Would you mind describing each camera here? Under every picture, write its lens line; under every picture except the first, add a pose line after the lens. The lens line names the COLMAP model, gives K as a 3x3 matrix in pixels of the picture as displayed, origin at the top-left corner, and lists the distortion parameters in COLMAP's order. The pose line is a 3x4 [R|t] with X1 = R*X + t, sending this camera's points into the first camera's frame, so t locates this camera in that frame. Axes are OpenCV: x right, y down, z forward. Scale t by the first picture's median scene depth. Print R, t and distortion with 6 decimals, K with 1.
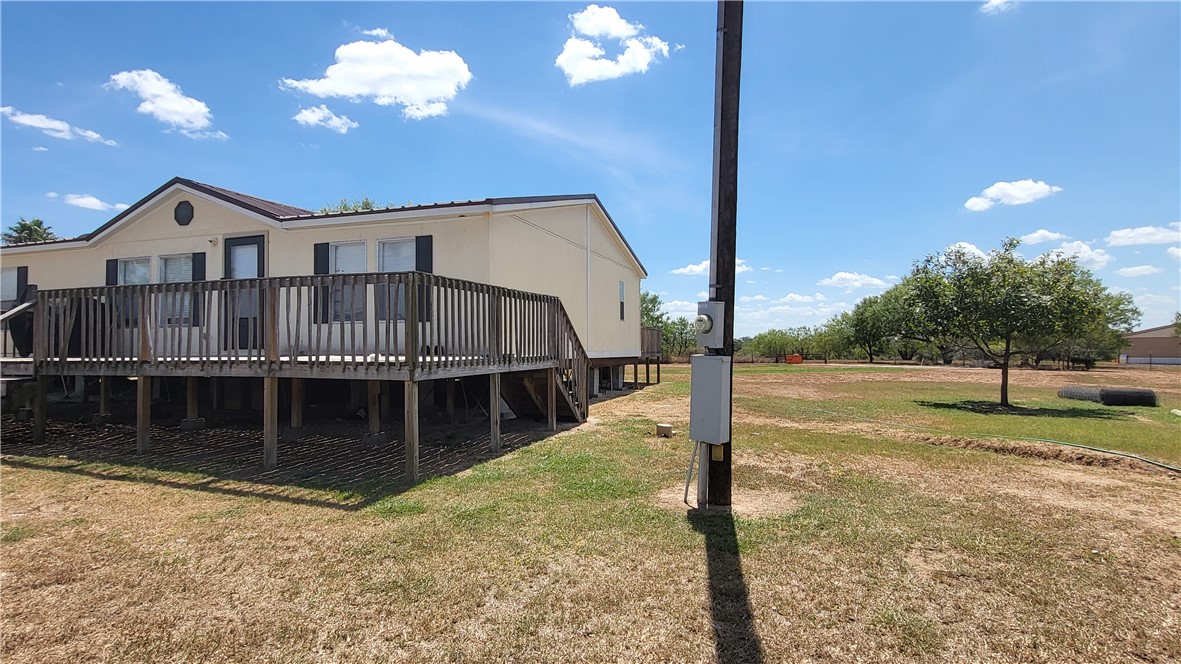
lens RADIAL K [[623.7, 0, 590.5], [0, 623.7, 332.0], [0, 0, 1]] dist [0.000944, -0.000075]
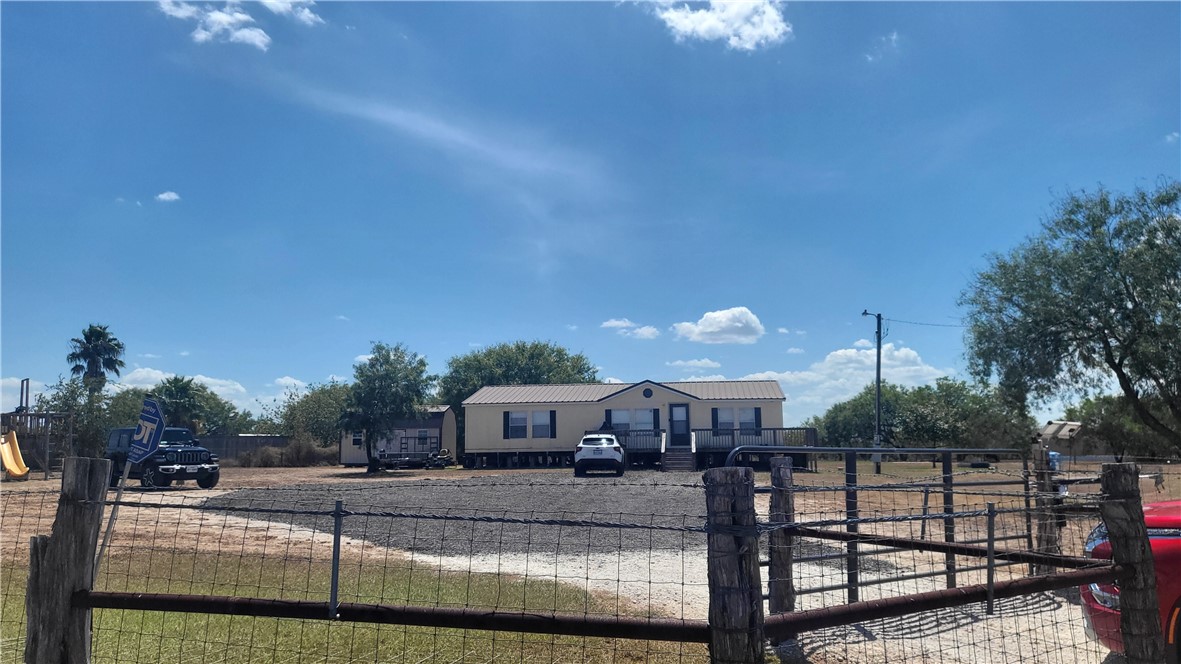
lens RADIAL K [[901.7, 0, 590.3], [0, 901.7, 329.1], [0, 0, 1]] dist [0.007819, -0.000838]
pose [[0.979927, 0.023478, 0.197970, -1.508230], [-0.001573, 0.993921, -0.110089, -0.037037], [-0.199351, 0.107567, 0.974006, -2.449050]]
